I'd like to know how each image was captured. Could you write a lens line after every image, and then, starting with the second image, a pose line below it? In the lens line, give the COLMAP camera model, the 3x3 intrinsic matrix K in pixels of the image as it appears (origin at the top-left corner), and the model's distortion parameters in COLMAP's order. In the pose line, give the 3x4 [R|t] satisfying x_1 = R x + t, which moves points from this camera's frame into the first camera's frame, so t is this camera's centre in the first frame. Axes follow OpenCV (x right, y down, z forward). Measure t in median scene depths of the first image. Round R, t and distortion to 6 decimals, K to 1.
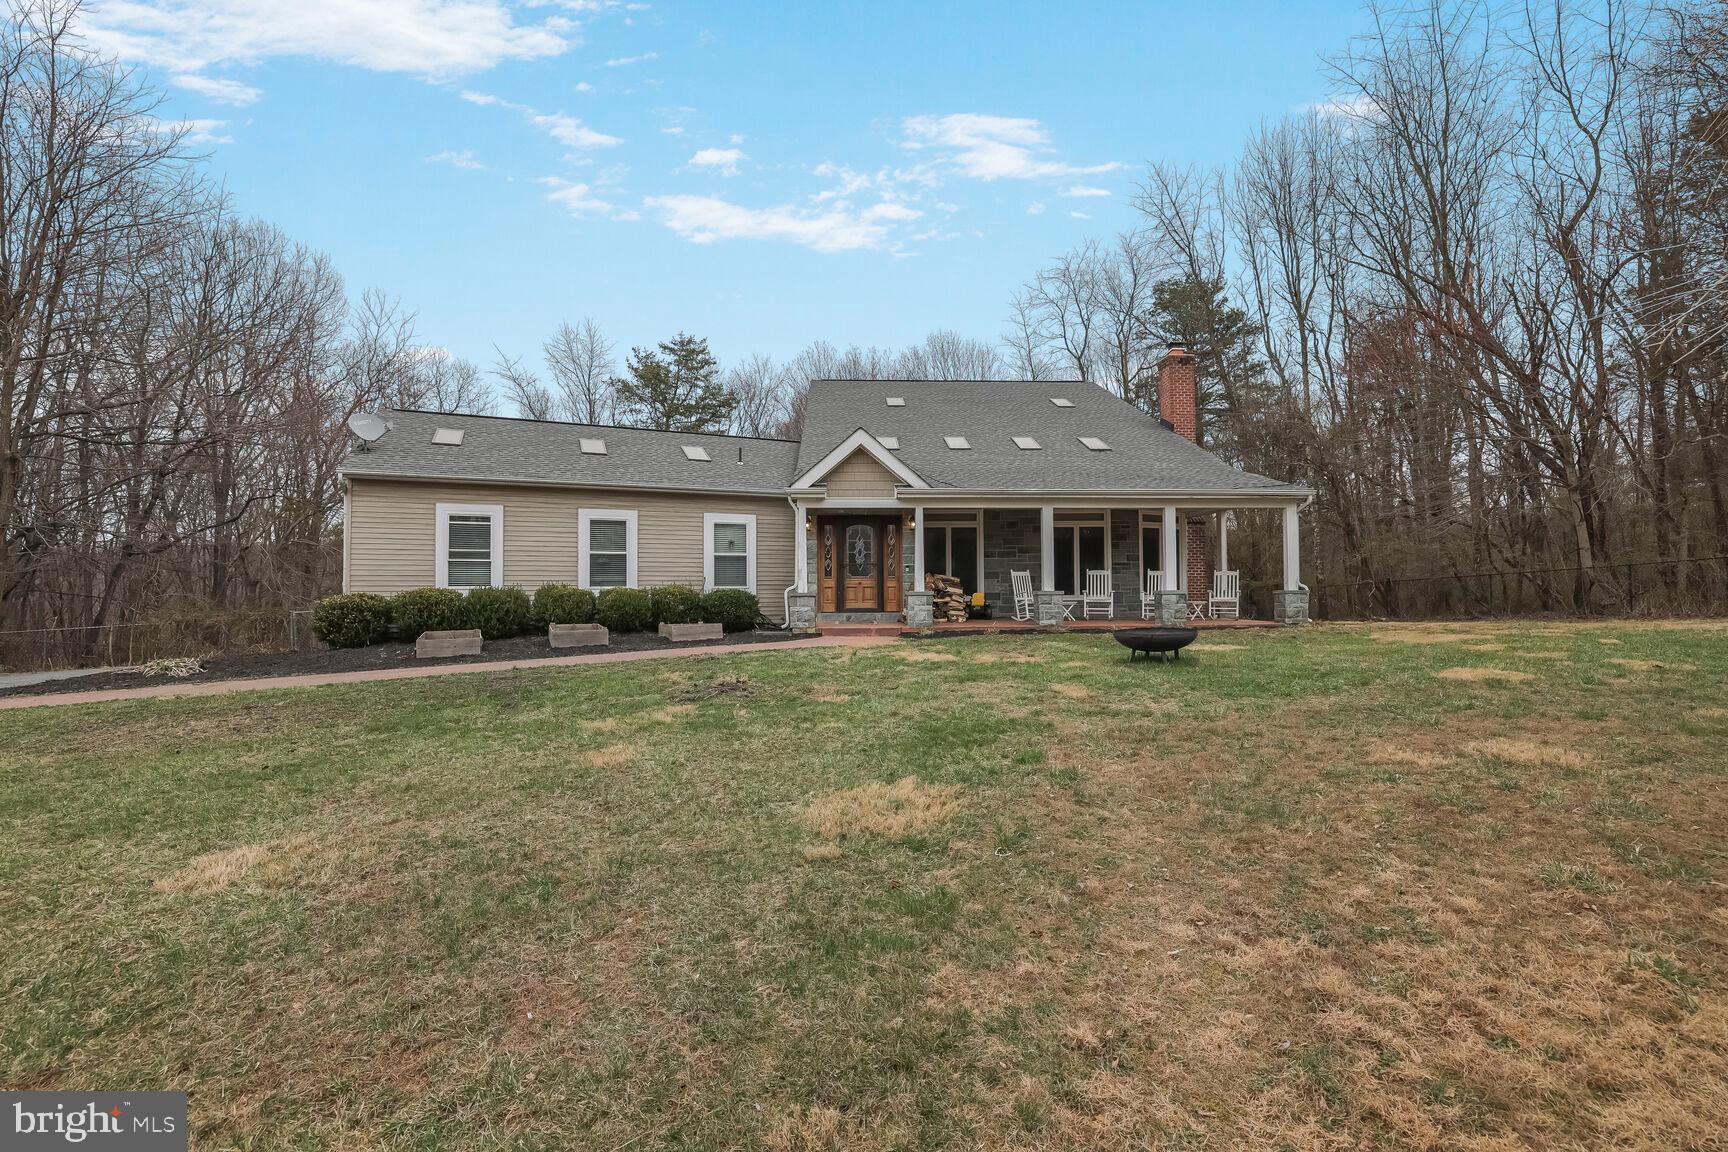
lens RADIAL K [[732.9, 0, 851.8], [0, 732.9, 582.1], [0, 0, 1]] dist [-0.036231, 0.008557]
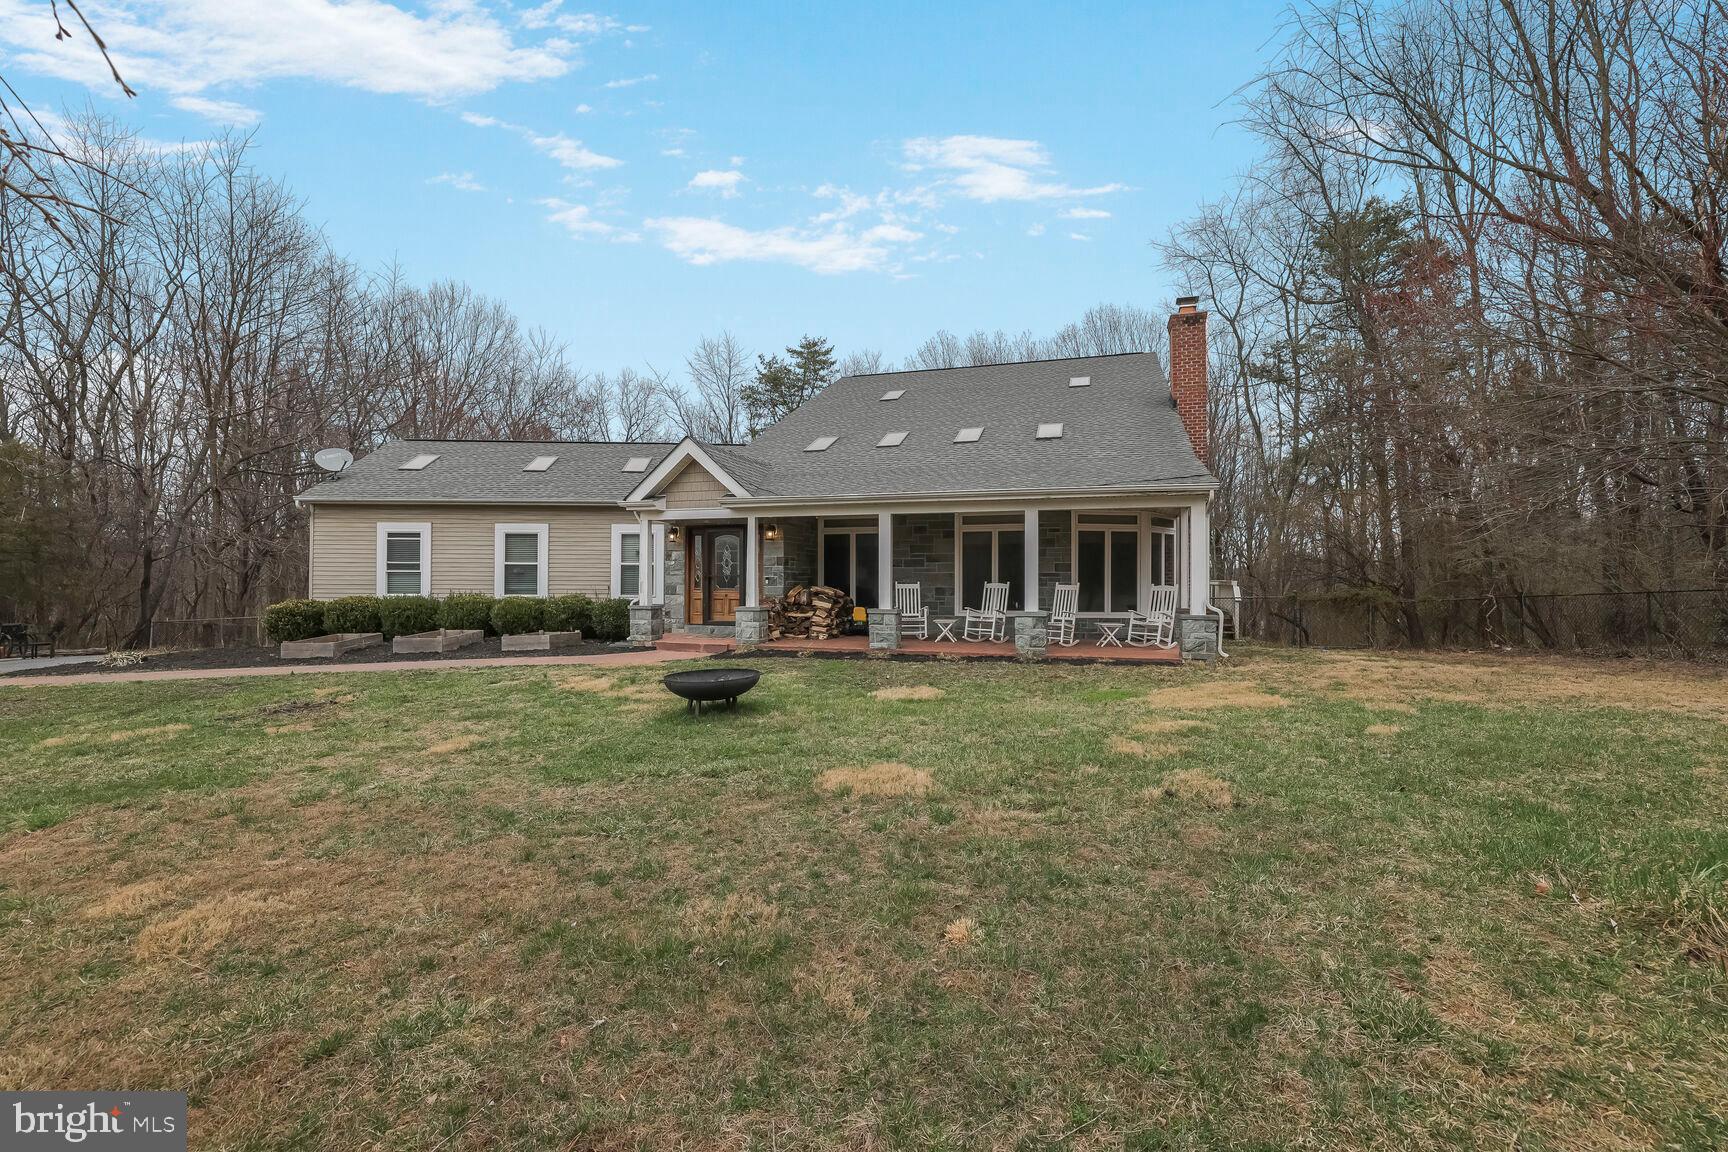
lens RADIAL K [[732.9, 0, 860.8], [0, 732.9, 566.3], [0, 0, 1]] dist [-0.036231, 0.008557]
pose [[0.943089, 0.002341, -0.332532, 0.499127], [-0.004159, 0.999980, -0.004755, -0.032640], [0.332514, 0.005868, 0.943080, 0.146755]]
